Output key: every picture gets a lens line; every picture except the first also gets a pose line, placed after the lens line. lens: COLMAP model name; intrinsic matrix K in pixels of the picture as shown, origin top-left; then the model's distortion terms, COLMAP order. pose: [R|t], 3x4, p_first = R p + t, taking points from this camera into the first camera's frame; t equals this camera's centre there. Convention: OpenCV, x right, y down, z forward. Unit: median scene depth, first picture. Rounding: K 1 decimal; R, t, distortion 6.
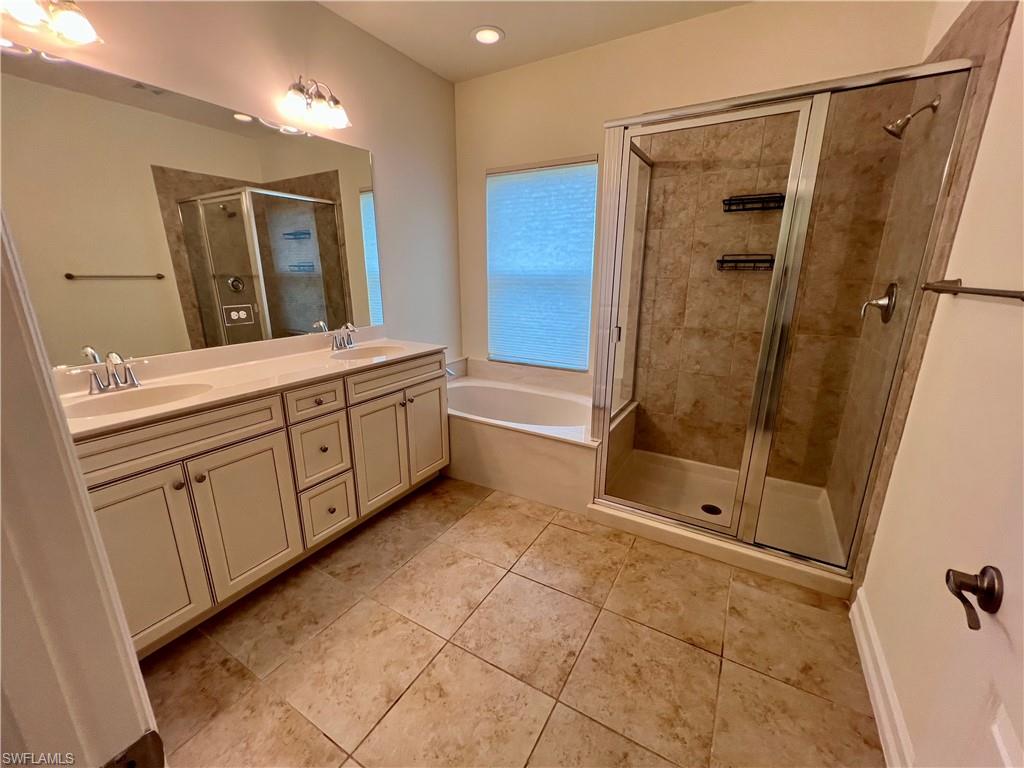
lens RADIAL K [[416.3, 0, 506.0], [0, 416.3, 386.6], [0, 0, 1]] dist [-0.003101, 0.000946]
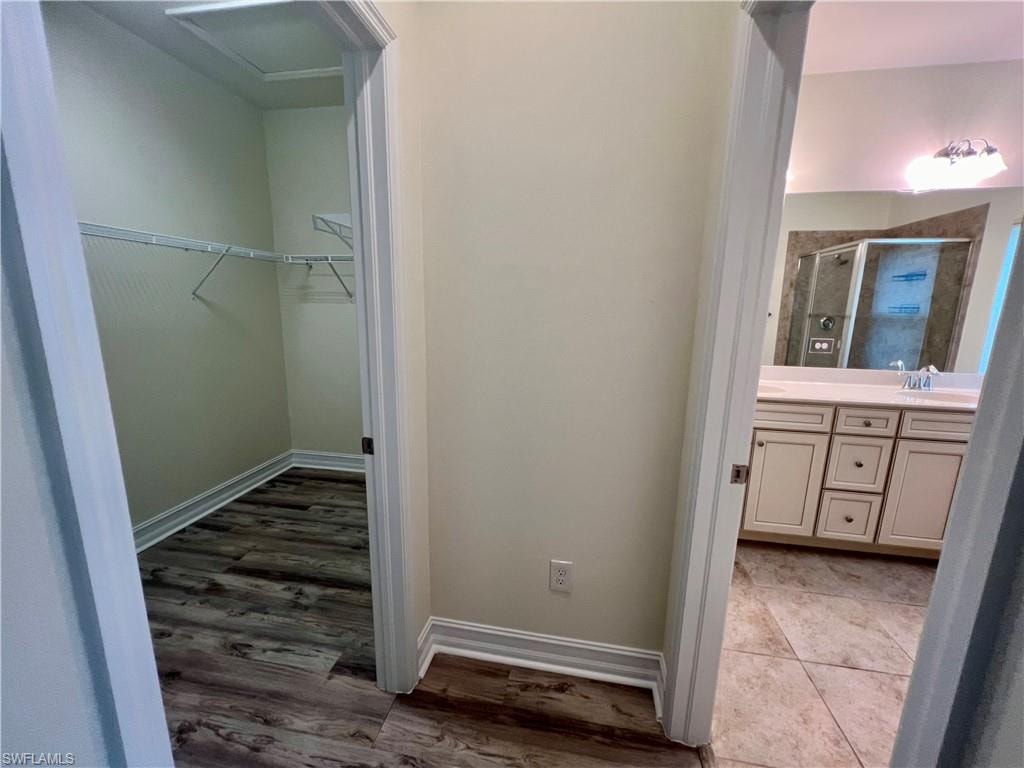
lens RADIAL K [[416.3, 0, 515.0], [0, 416.3, 386.5], [0, 0, 1]] dist [-0.003368, 0.001965]
pose [[0.360282, 0.186297, -0.914051, 0.204669], [-0.265715, 0.959759, 0.090879, 0.079031], [0.894199, 0.210135, 0.395286, -0.314259]]
